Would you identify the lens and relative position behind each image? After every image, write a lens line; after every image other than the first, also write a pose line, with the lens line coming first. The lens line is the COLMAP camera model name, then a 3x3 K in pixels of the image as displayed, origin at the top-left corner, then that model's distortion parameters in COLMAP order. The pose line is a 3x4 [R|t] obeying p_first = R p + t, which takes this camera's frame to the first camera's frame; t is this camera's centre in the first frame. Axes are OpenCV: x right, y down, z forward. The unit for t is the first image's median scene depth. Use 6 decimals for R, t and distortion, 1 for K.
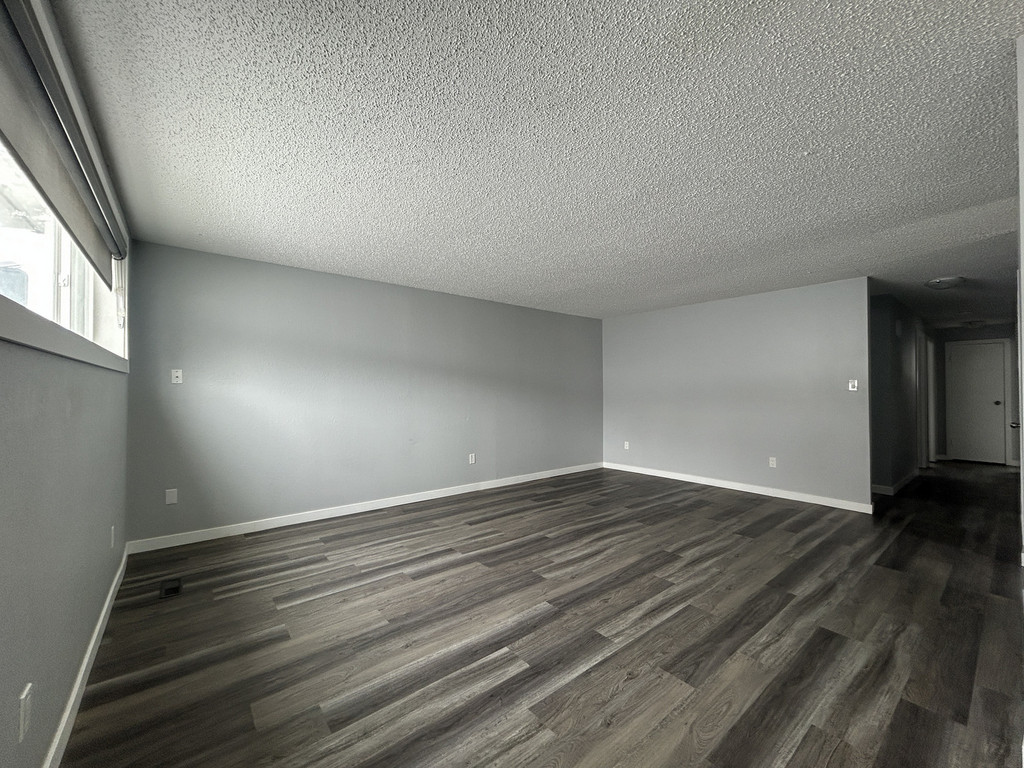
lens RADIAL K [[410.0, 0, 513.4], [0, 410.0, 384.8], [0, 0, 1]] dist [-0.003427, -0.000332]
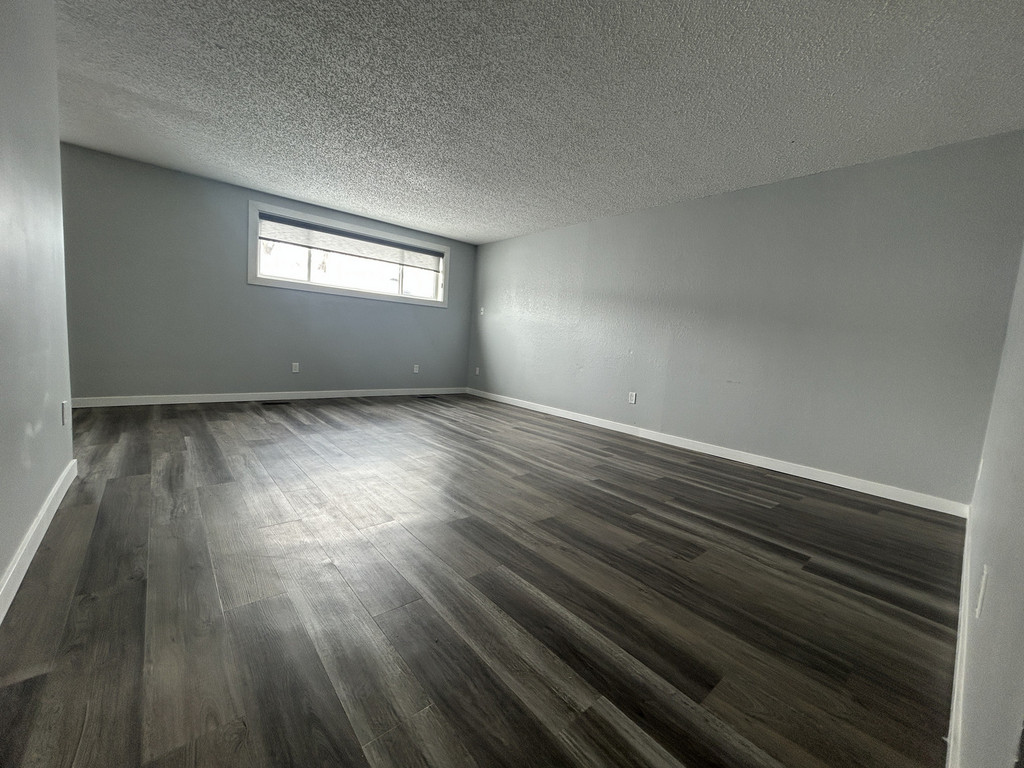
lens RADIAL K [[410.0, 0, 512.3], [0, 410.0, 383.0], [0, 0, 1]] dist [-0.003427, -0.000332]
pose [[0.033717, 0.103738, -0.994033, 1.109022], [-0.059880, 0.993021, 0.101602, 0.107395], [0.997636, 0.056097, 0.039694, 1.017972]]
